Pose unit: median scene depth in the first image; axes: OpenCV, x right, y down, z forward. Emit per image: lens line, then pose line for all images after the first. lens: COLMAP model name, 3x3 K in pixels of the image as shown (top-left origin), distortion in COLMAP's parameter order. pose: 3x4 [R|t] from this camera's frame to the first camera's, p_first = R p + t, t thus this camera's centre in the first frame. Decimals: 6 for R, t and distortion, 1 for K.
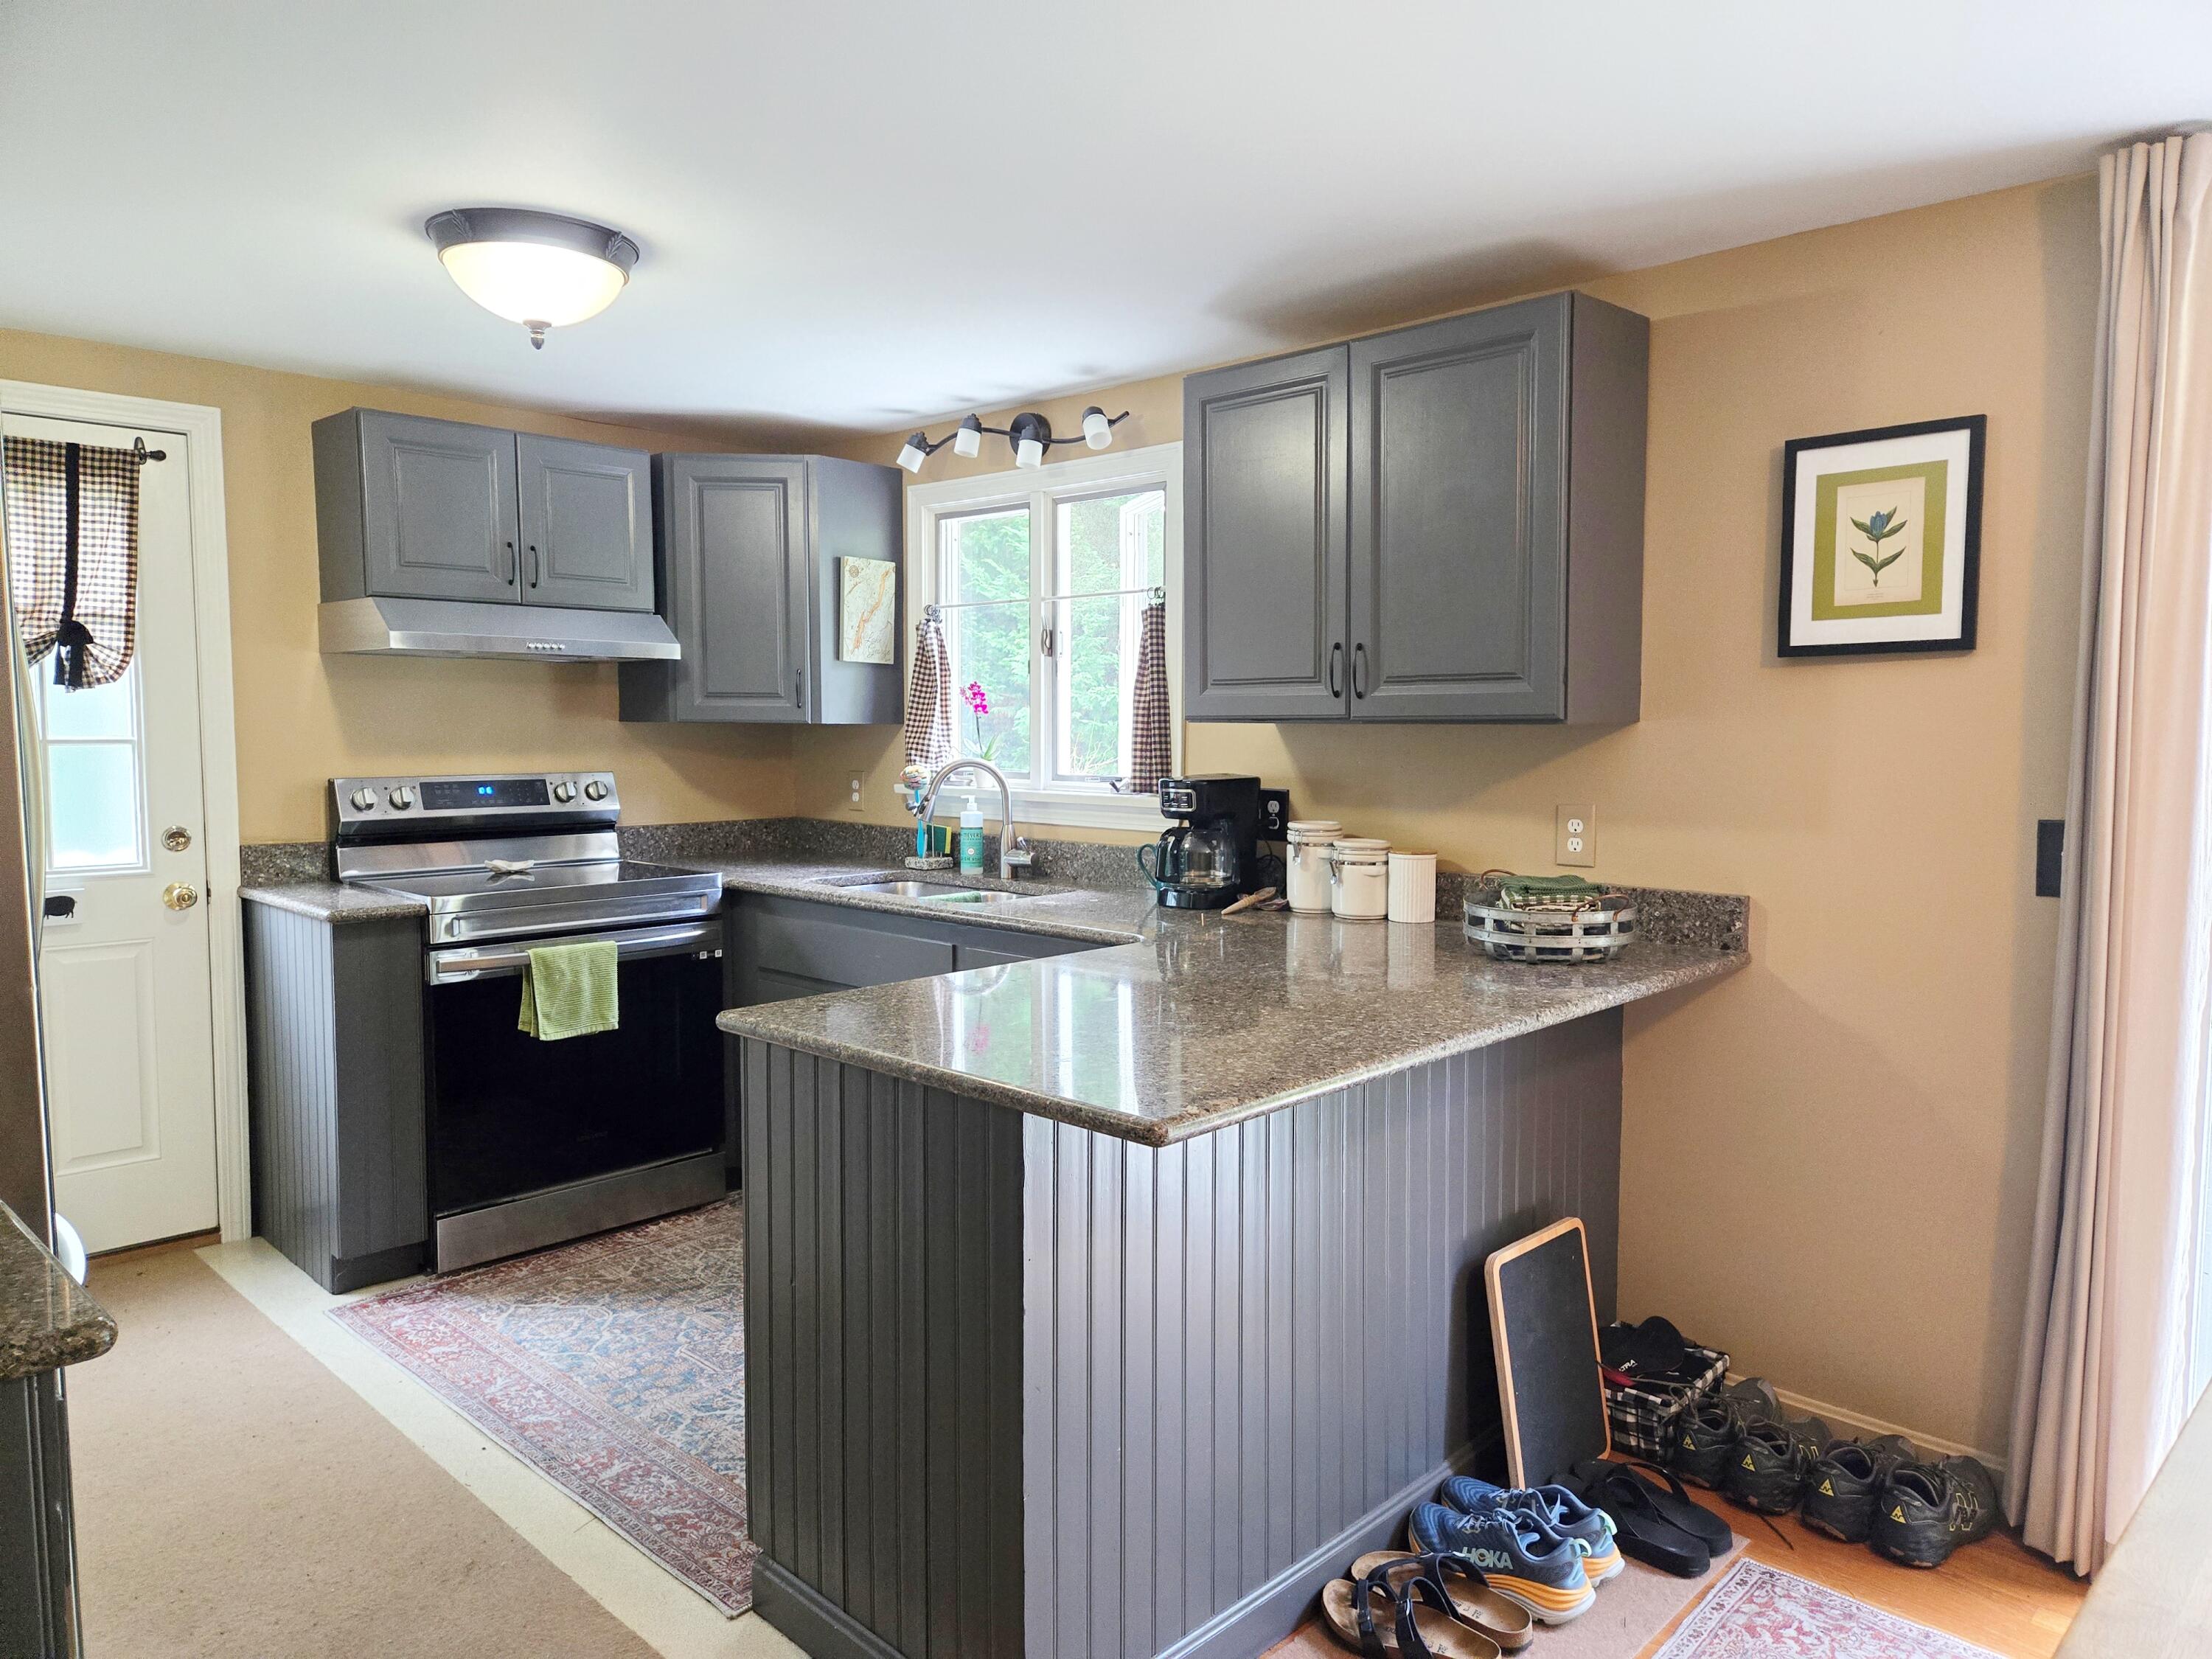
lens RADIAL K [[1472.6, 0, 1120.0], [0, 1472.6, 840.9], [0, 0, 1]] dist [0.066803, -0.068377]
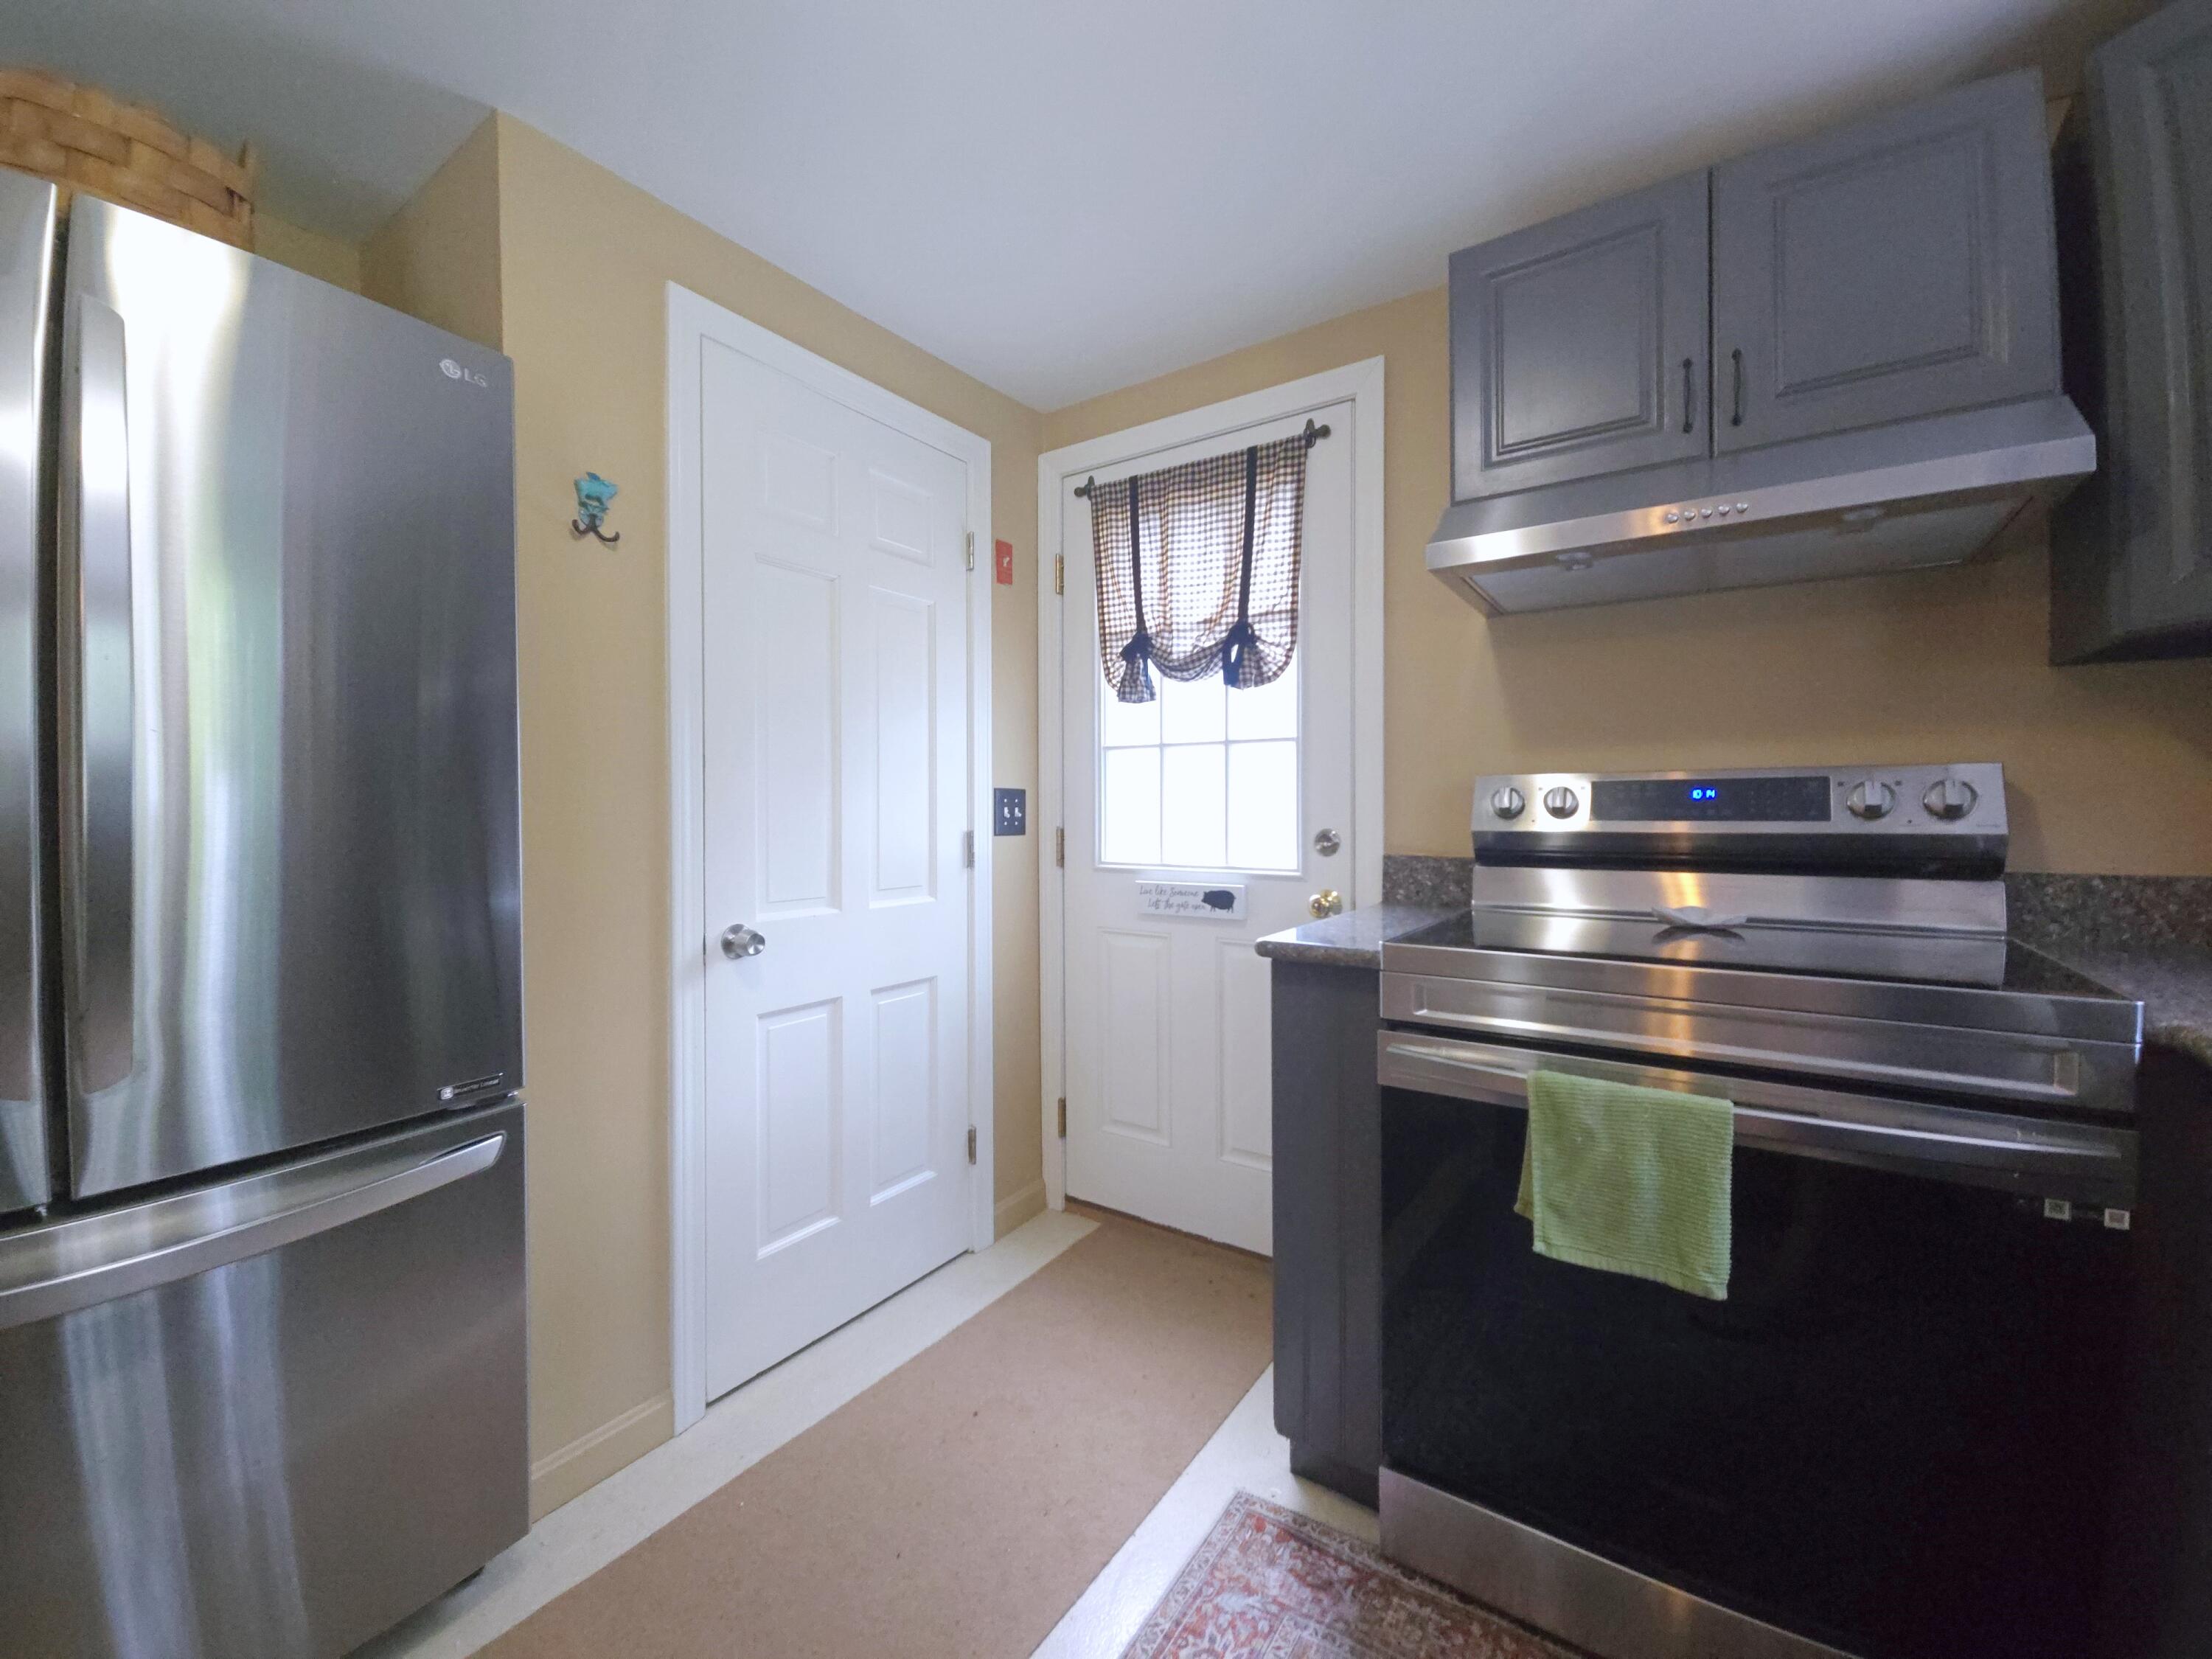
lens RADIAL K [[901.9, 0, 1111.2], [0, 901.9, 818.5], [0, 0, 1]] dist [0.007927, -0.010588]
pose [[0.156836, 0.003892, -0.987617, -0.092180], [-0.076391, 0.997044, -0.008202, -0.001509], [0.984666, 0.076731, 0.156670, 0.703150]]
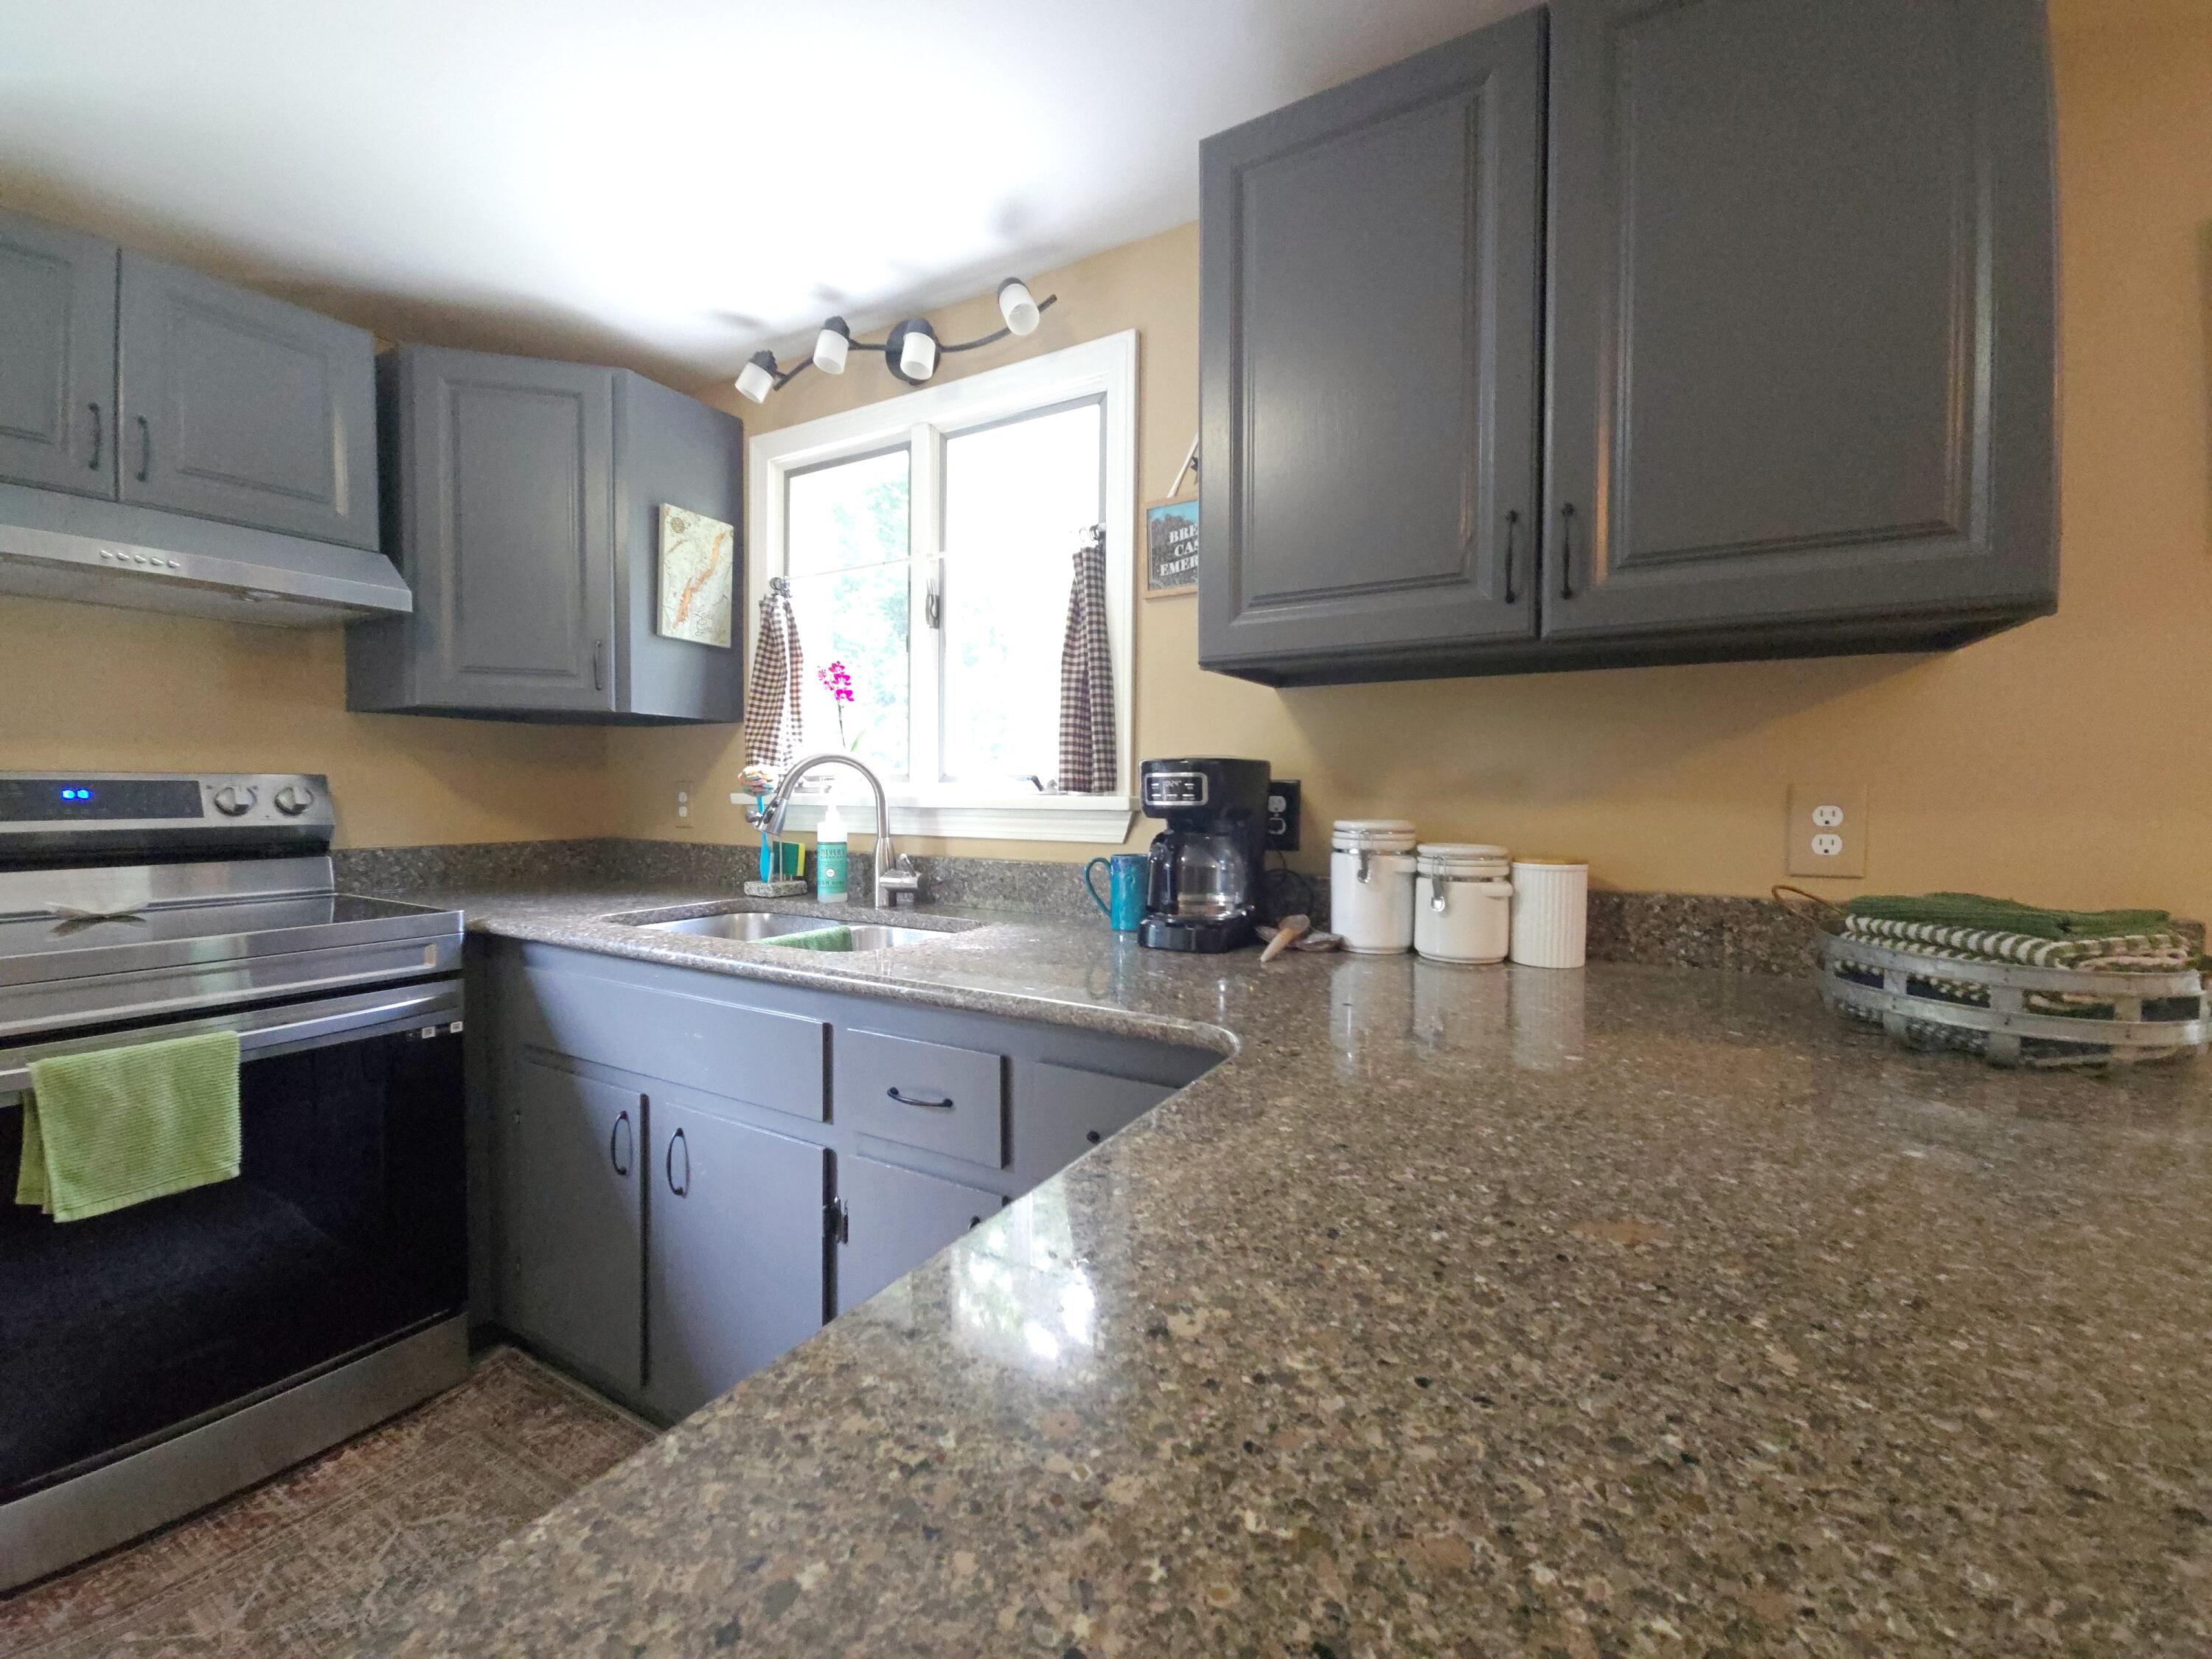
lens RADIAL K [[901.9, 0, 1111.2], [0, 901.9, 818.5], [0, 0, 1]] dist [0.007927, -0.010588]
pose [[0.972186, -0.004678, 0.234163, -0.071201], [0.016455, 0.998694, -0.048365, 0.003921], [-0.233631, 0.050873, 0.970993, 0.509289]]
